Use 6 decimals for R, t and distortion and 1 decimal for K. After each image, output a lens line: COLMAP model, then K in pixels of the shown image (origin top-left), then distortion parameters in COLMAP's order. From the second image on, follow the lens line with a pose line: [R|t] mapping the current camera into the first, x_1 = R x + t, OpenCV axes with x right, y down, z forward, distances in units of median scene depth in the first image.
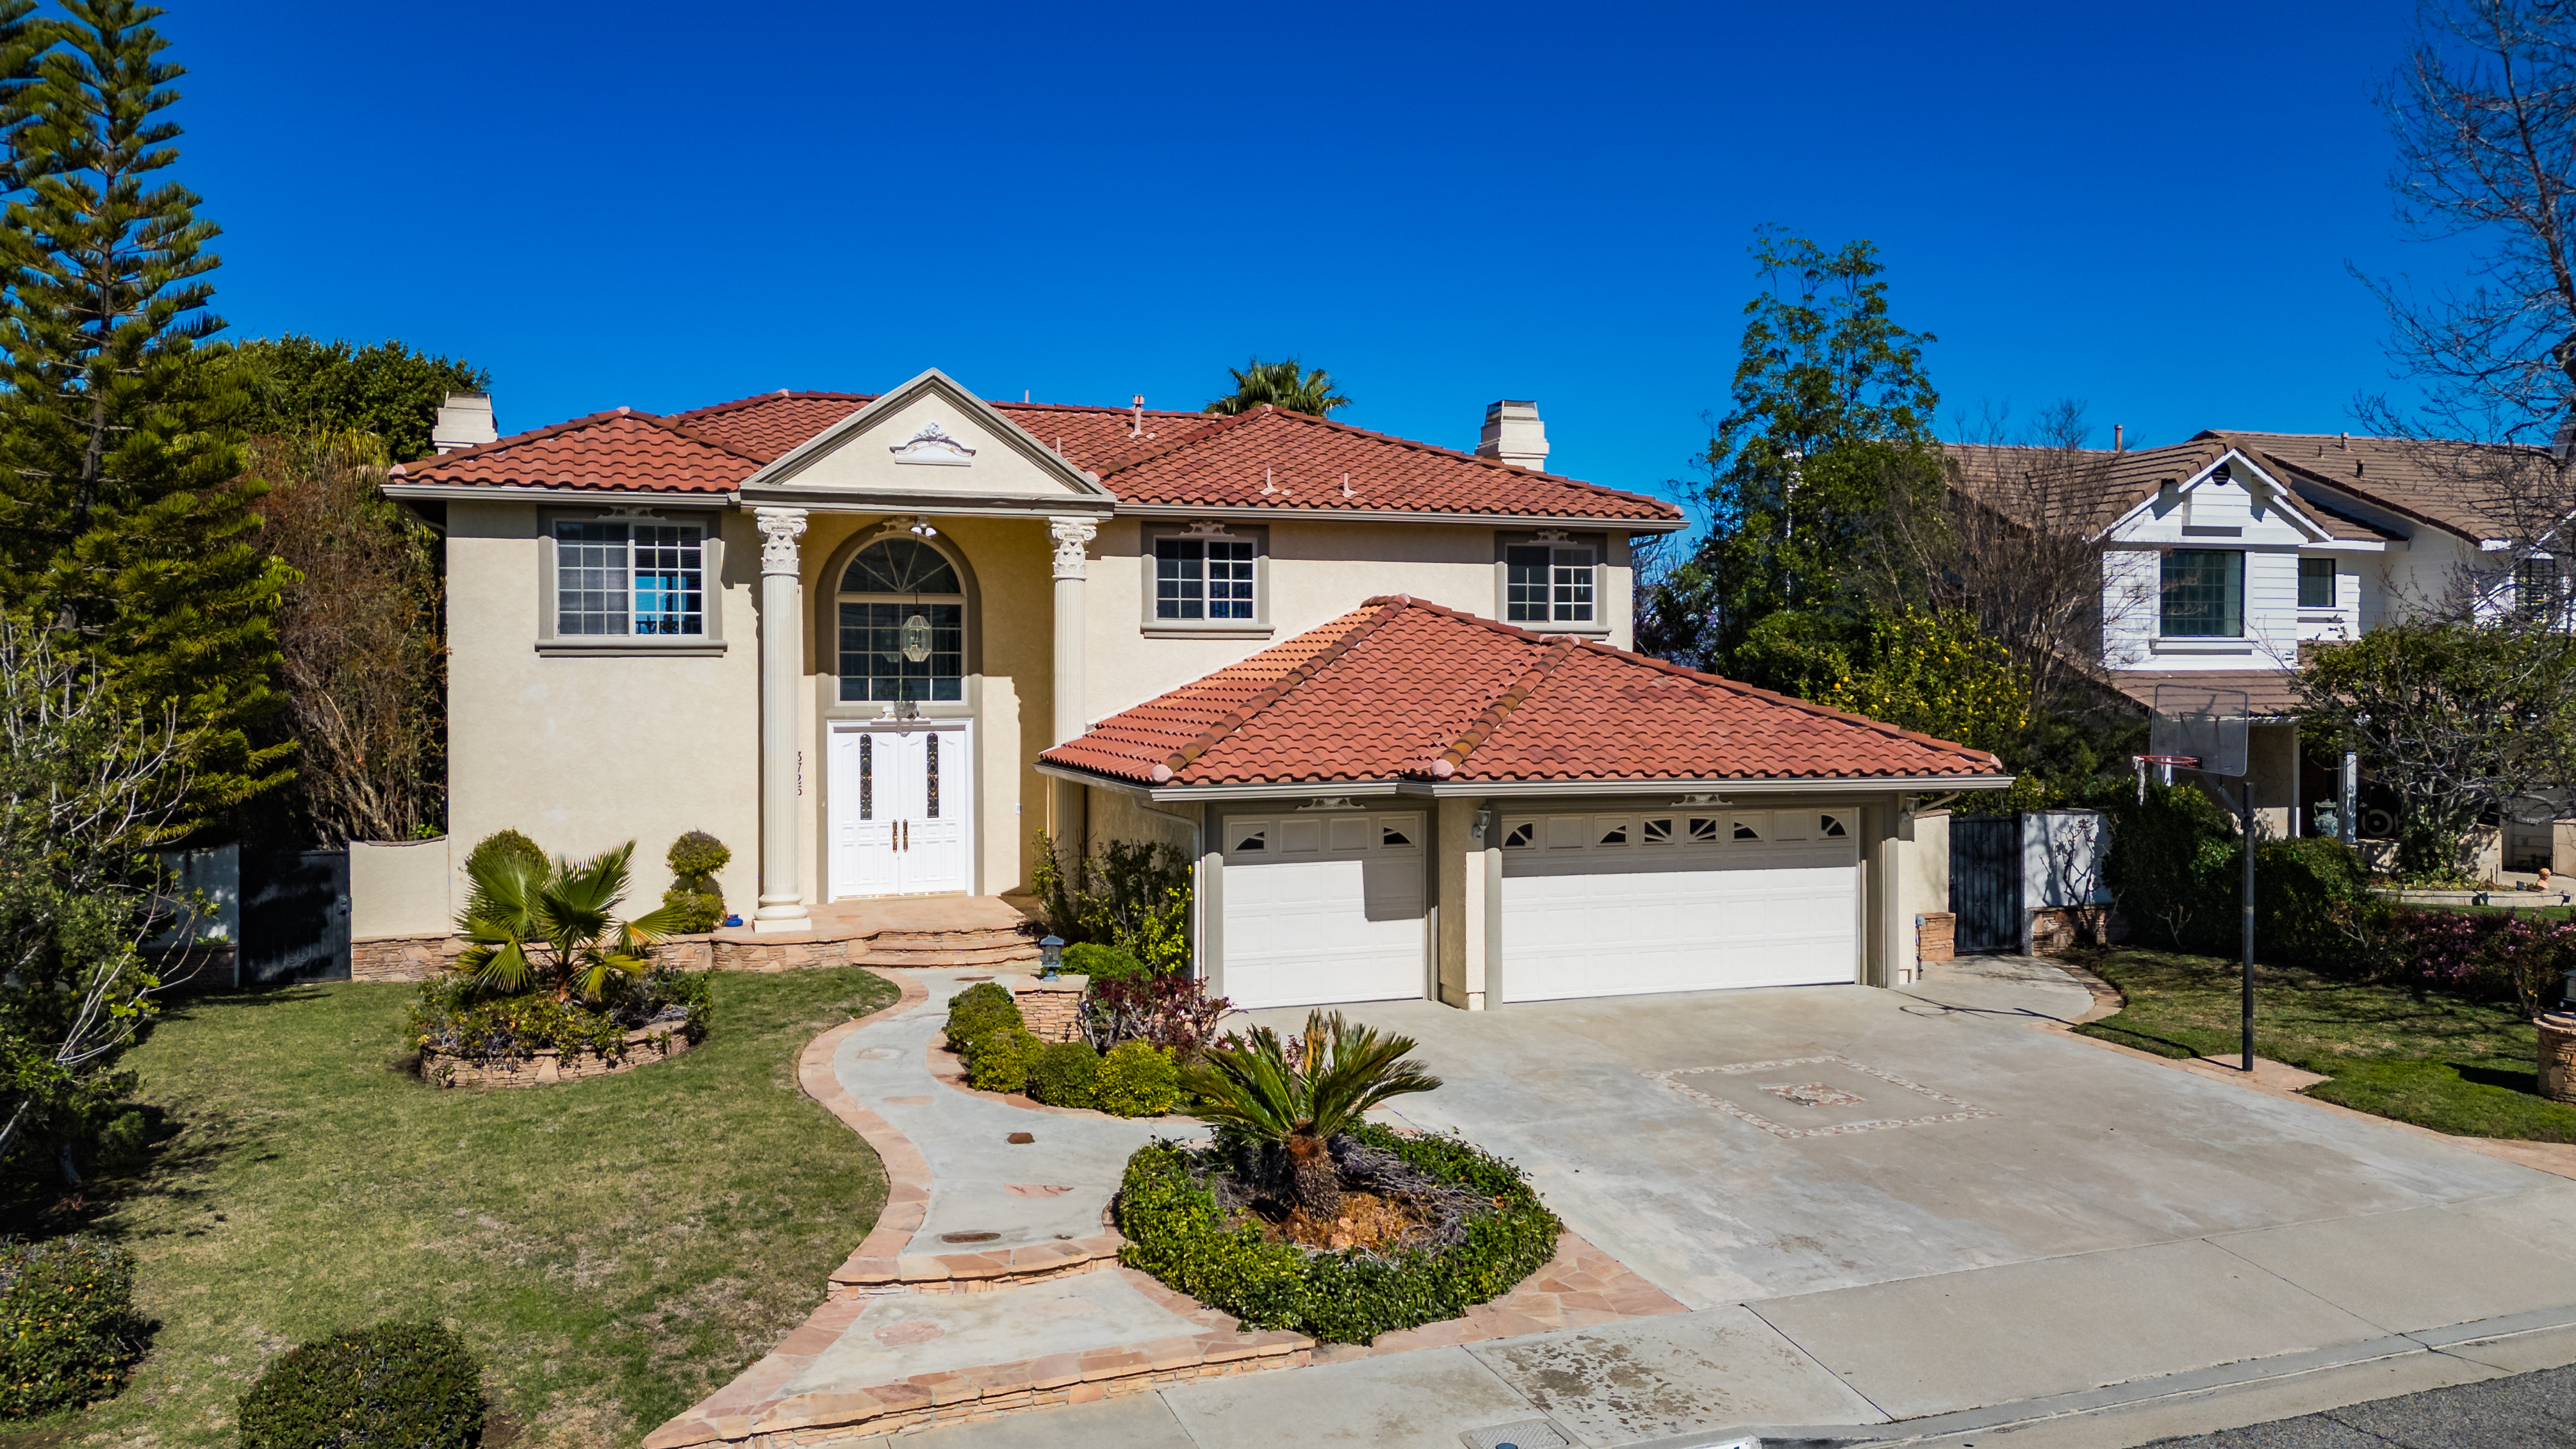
lens RADIAL K [[1845.1, 0, 1268.3], [0, 1845.1, 727.5], [0, 0, 1]] dist [0.081679, -0.076245]
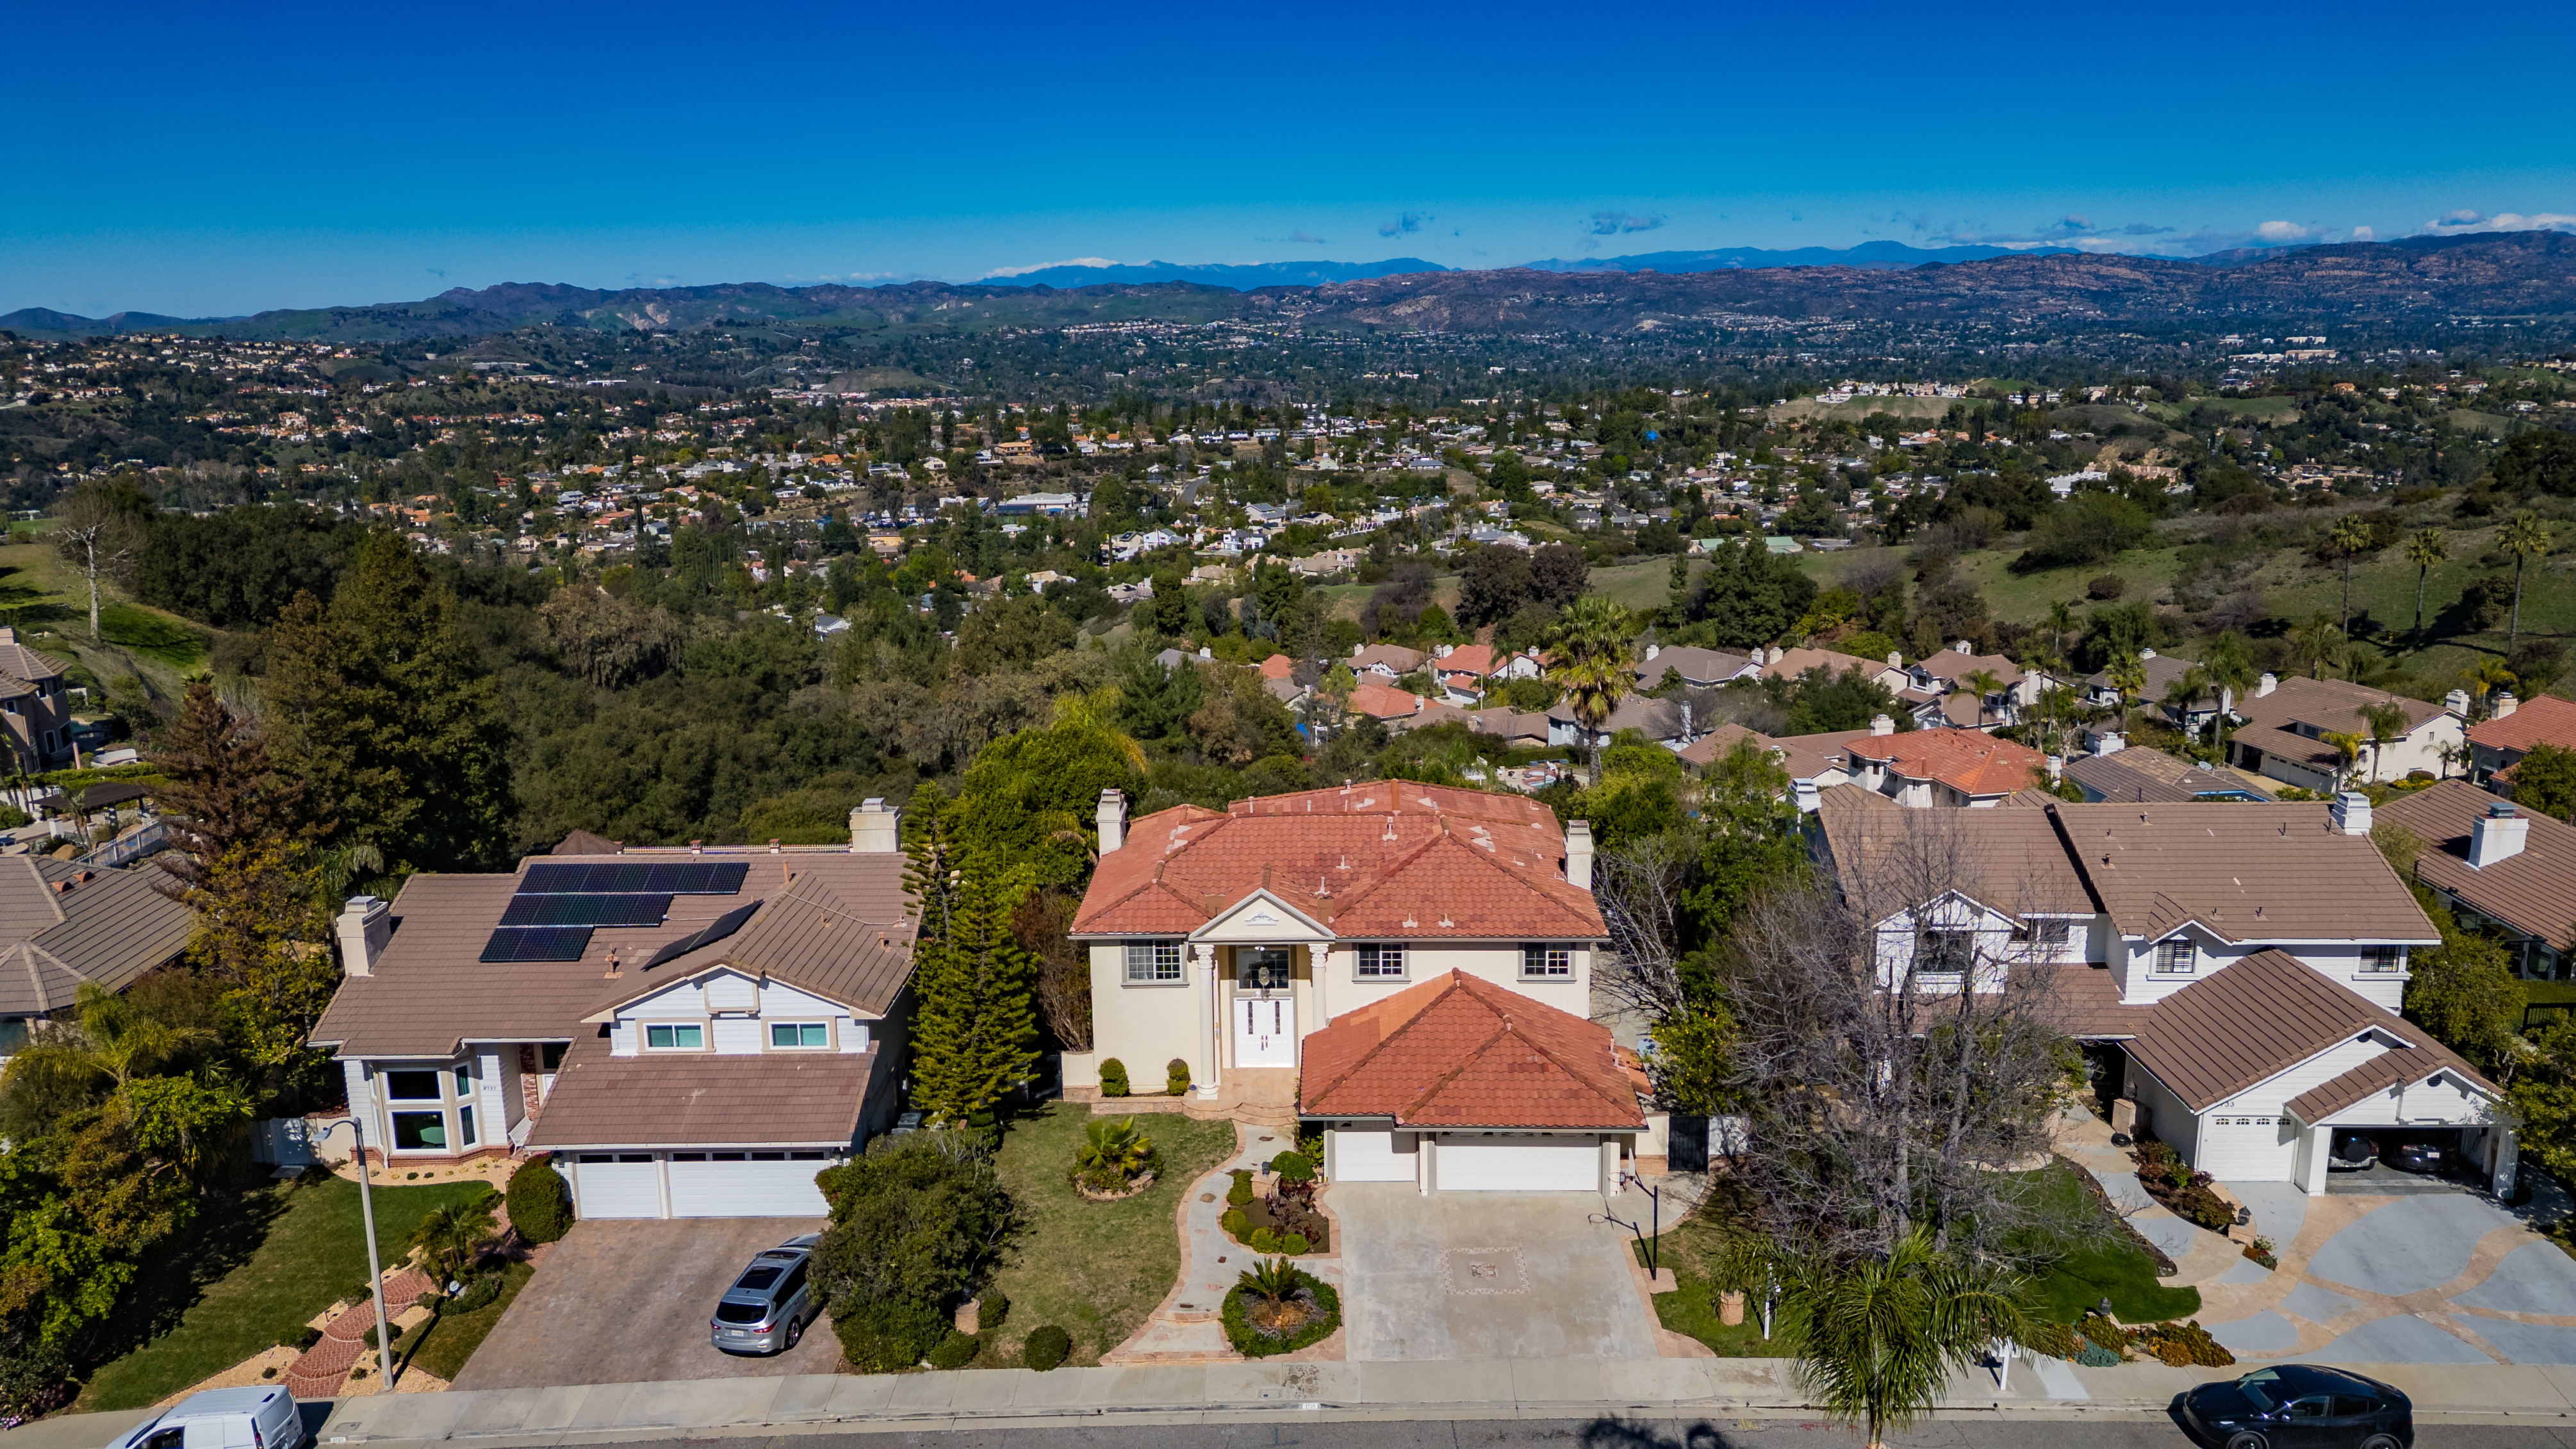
lens RADIAL K [[1845.1, 0, 1261.7], [0, 1845.1, 714.6], [0, 0, 1]] dist [0.081679, -0.076245]
pose [[0.928577, 0.066427, -0.365147, 0.746274], [0.009996, 0.979019, 0.203523, -0.974559], [0.371005, -0.192637, 0.908431, -1.272498]]
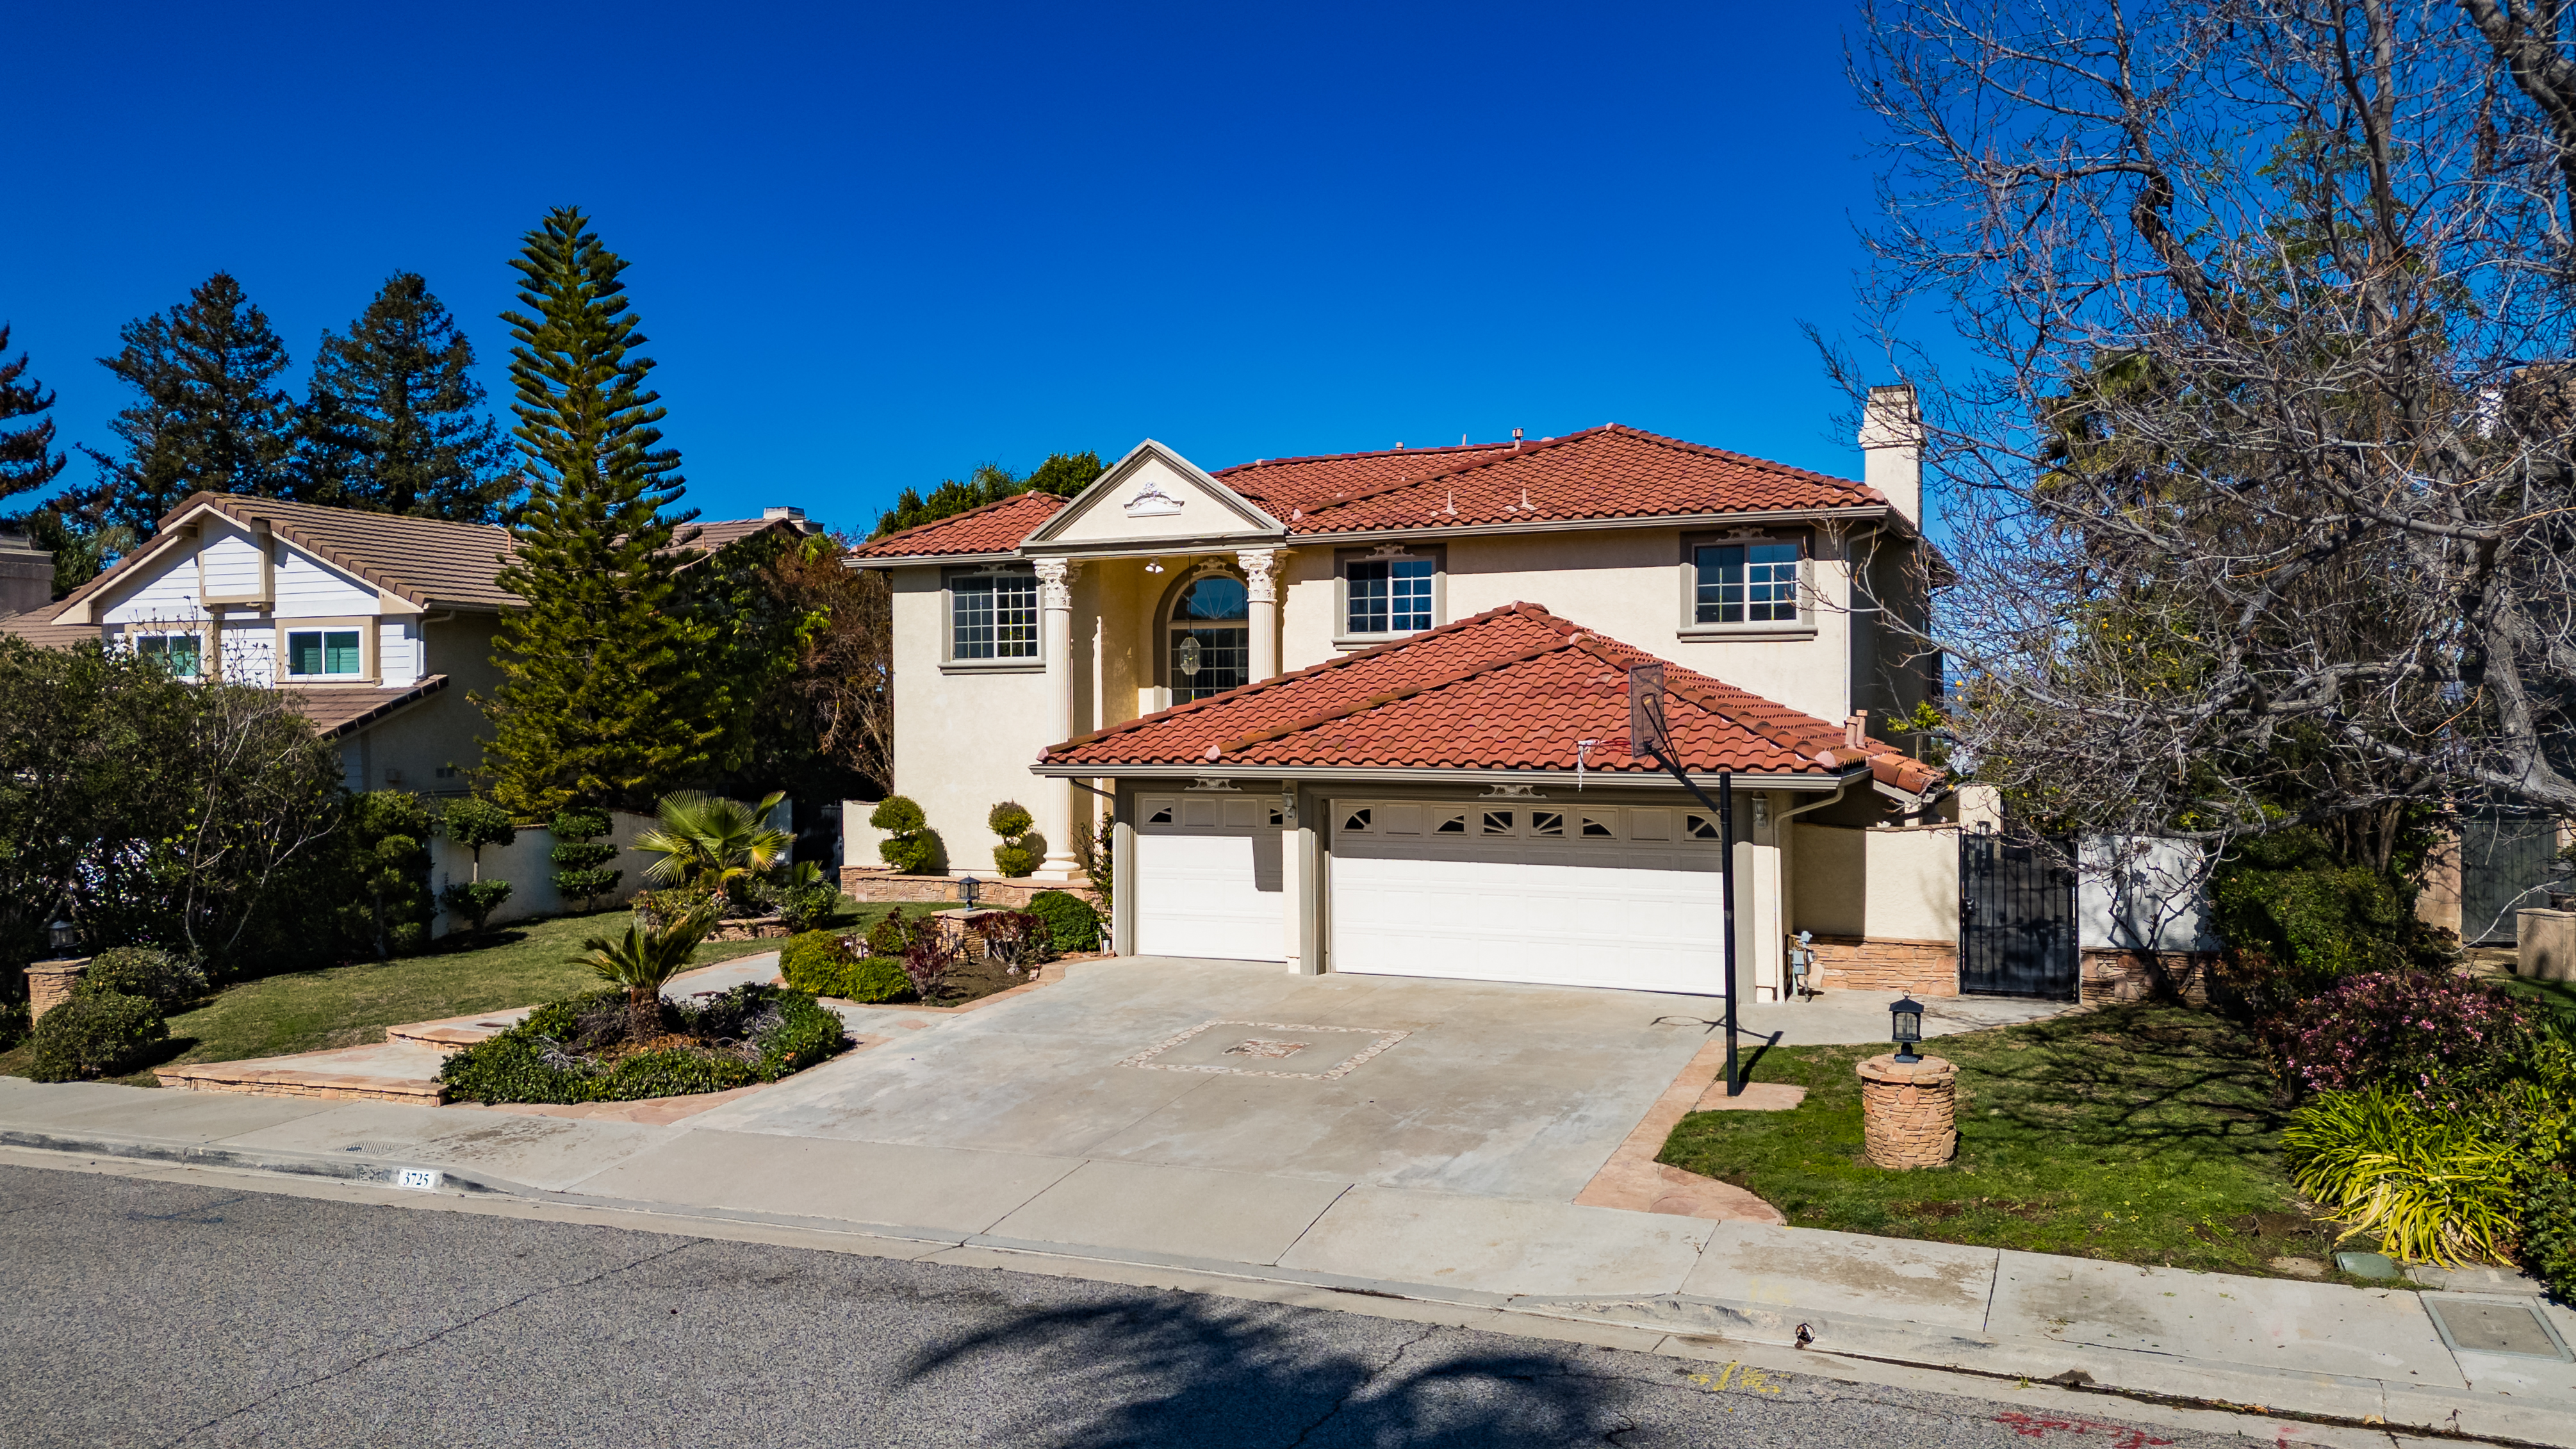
lens RADIAL K [[1845.1, 0, 1288.4], [0, 1845.1, 711.2], [0, 0, 1]] dist [0.081679, -0.076245]
pose [[0.726298, -0.005282, -0.687360, 0.773041], [-0.017252, 0.999515, -0.025910, 0.021652], [0.687163, 0.030677, 0.725855, 0.170472]]
